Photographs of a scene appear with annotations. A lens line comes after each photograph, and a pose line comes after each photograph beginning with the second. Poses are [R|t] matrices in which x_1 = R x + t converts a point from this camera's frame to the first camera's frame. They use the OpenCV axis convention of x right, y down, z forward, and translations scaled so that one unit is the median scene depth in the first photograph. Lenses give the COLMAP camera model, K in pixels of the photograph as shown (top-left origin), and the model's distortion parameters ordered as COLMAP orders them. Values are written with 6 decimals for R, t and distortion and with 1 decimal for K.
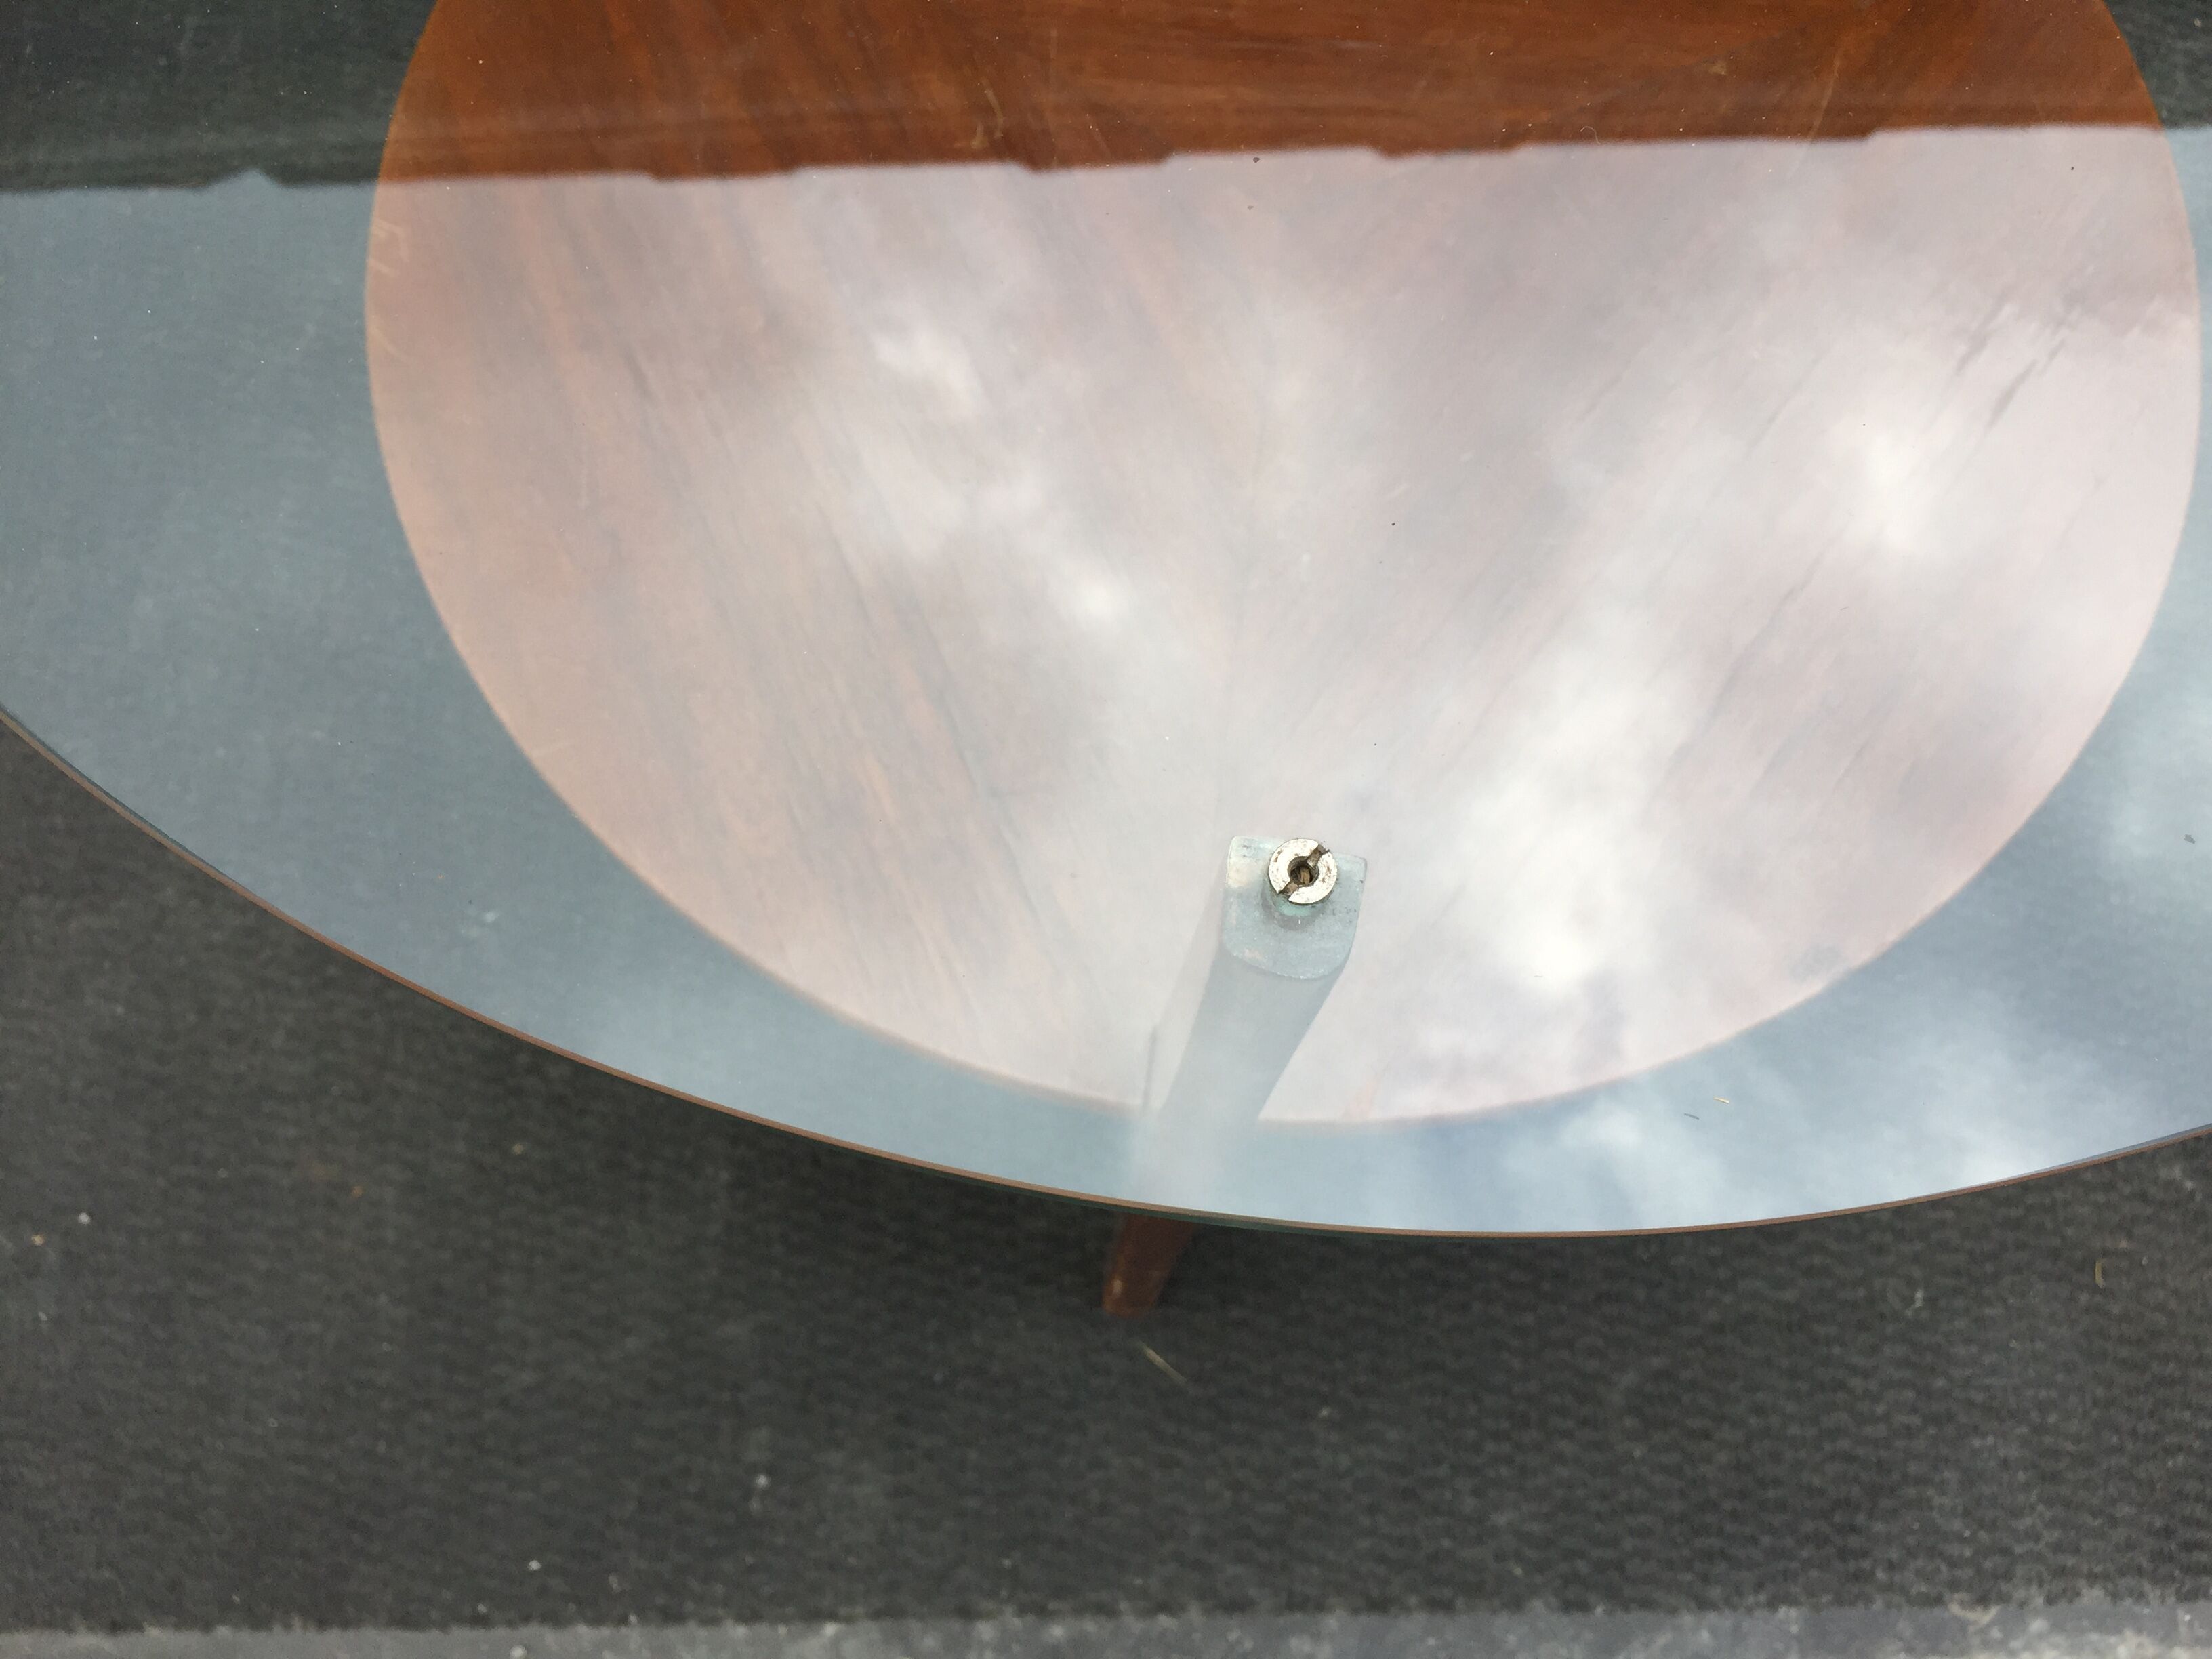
lens RADIAL K [[1888.4, 0, 1085.1], [0, 1888.4, 794.2], [0, 0, 1]] dist [0.080565, -0.121567]
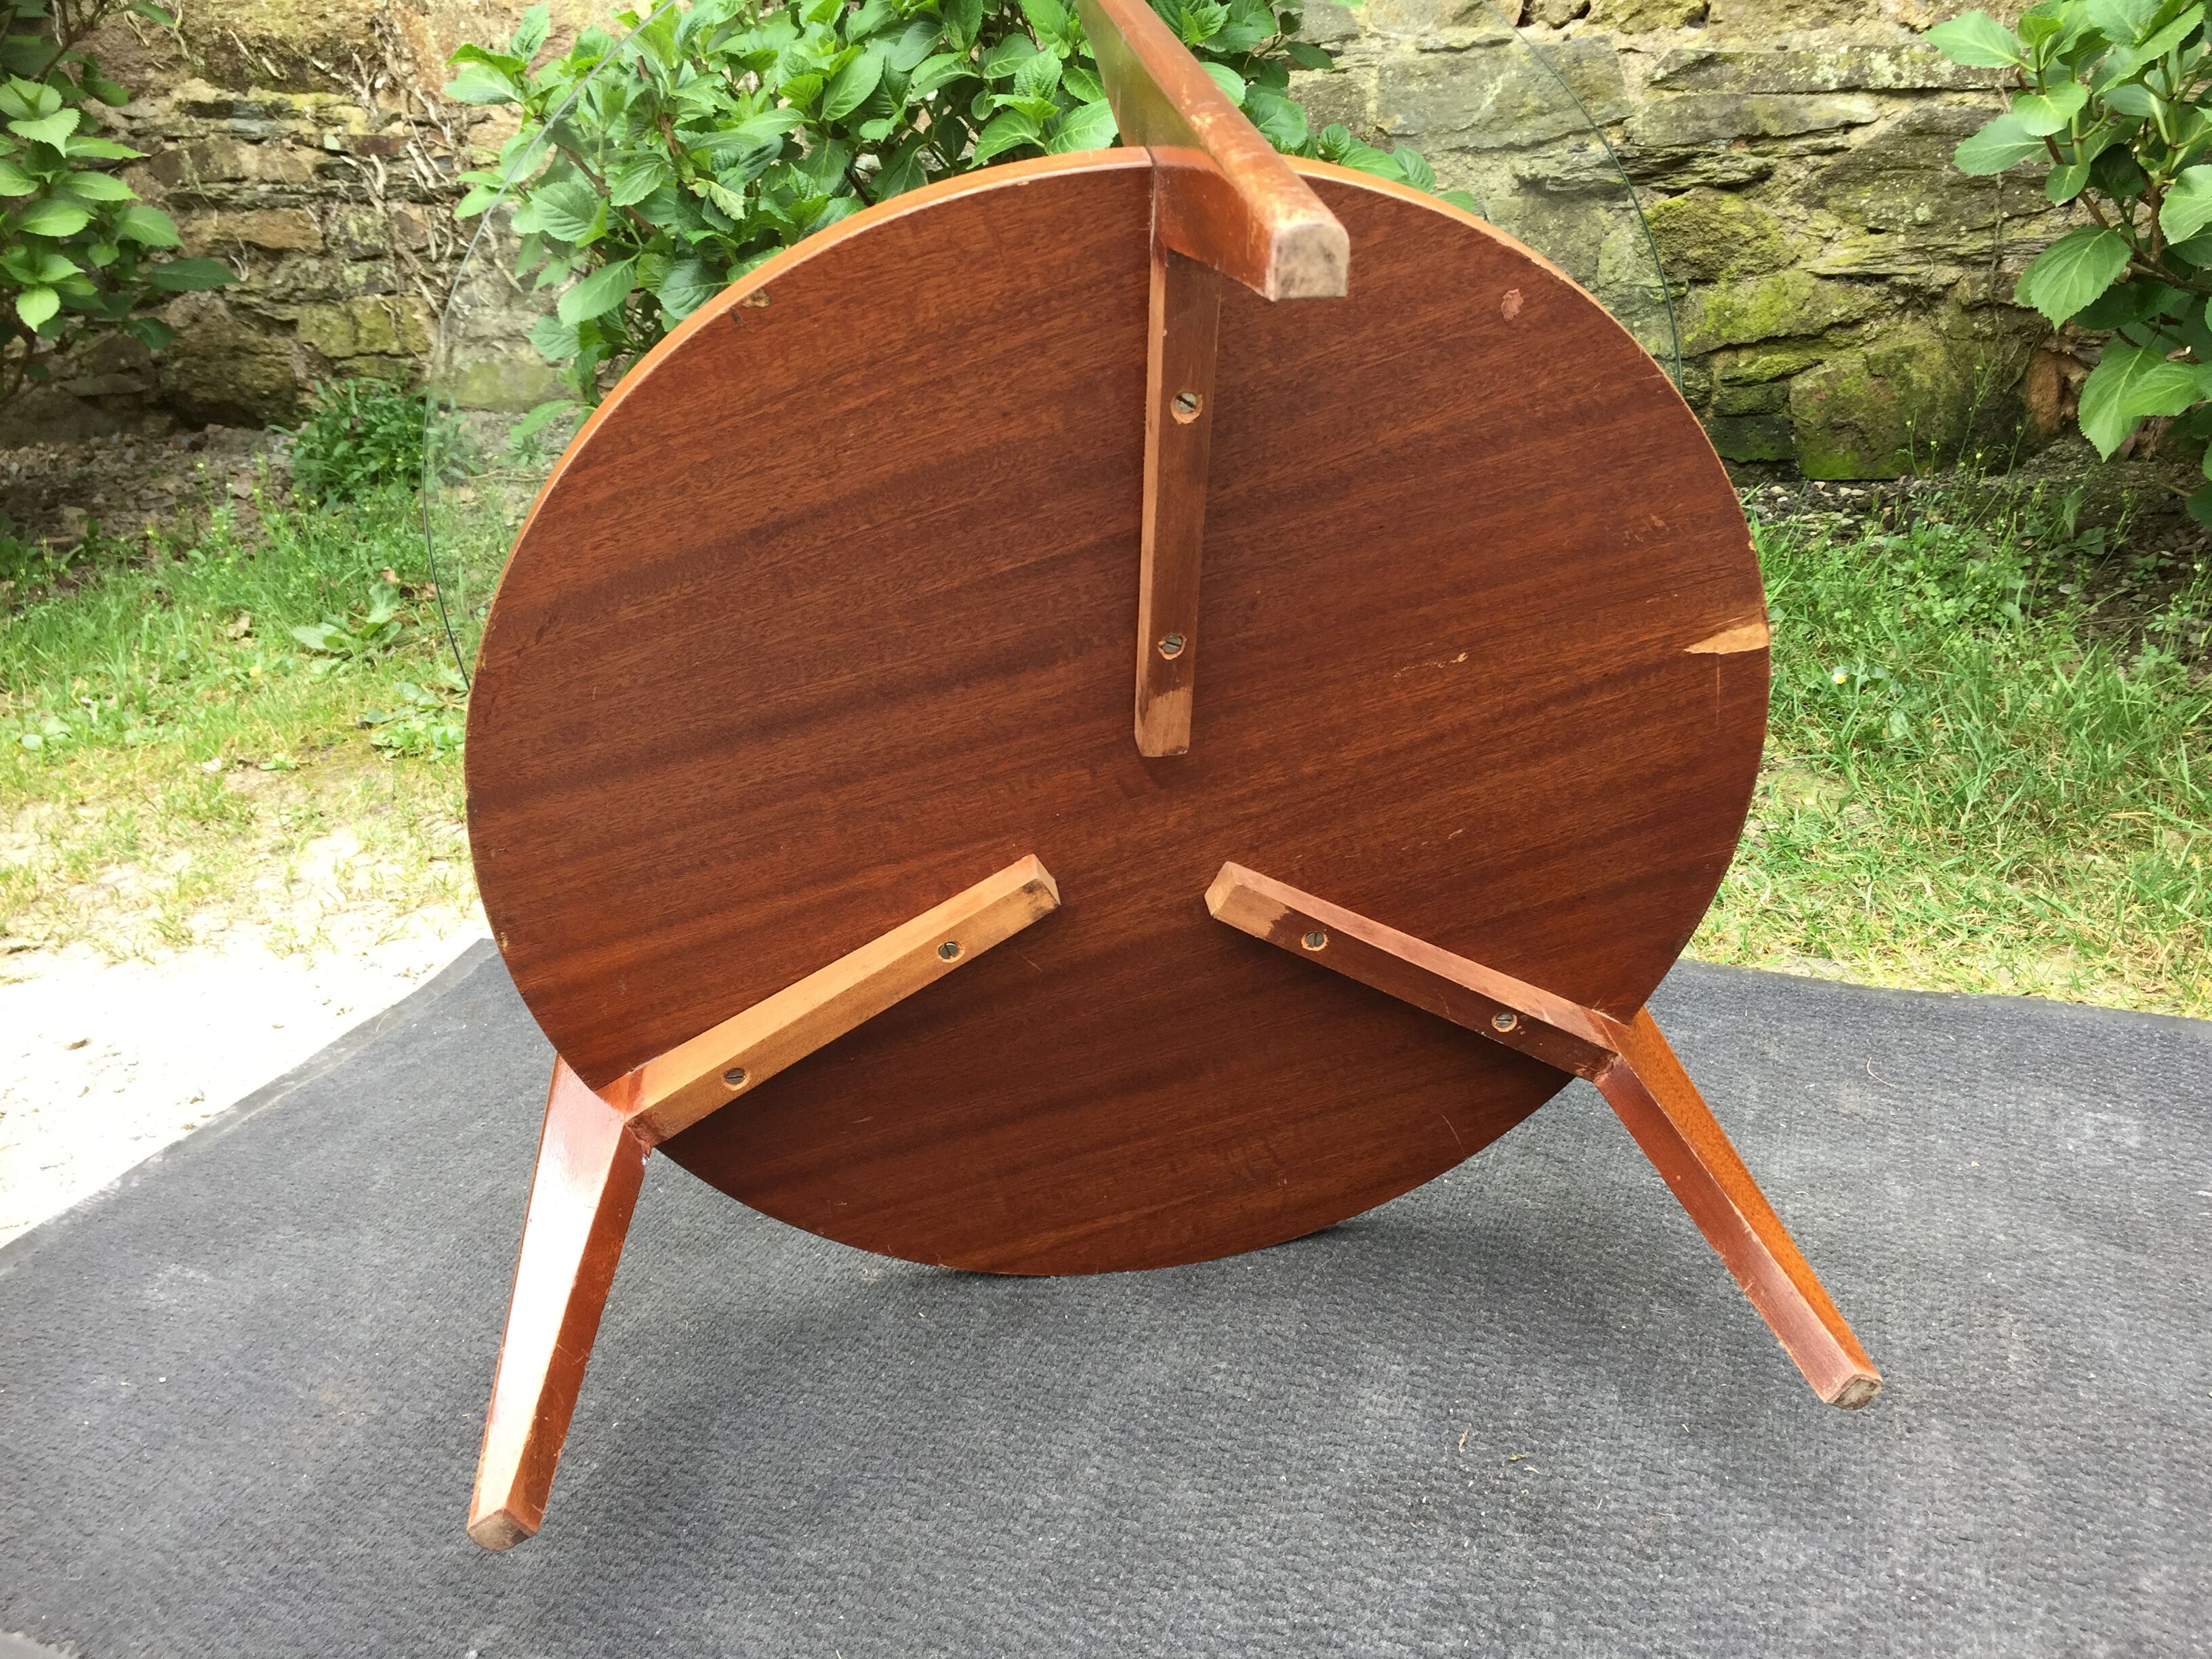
lens RADIAL K [[1888.4, 0, 1112.7], [0, 1888.4, 832.0], [0, 0, 1]] dist [0.080565, -0.121567]
pose [[0.932306, 0.086254, -0.351236, 0.504452], [-0.326408, 0.618927, -0.714414, 0.716994], [0.155769, 0.780698, 0.605183, 0.028981]]
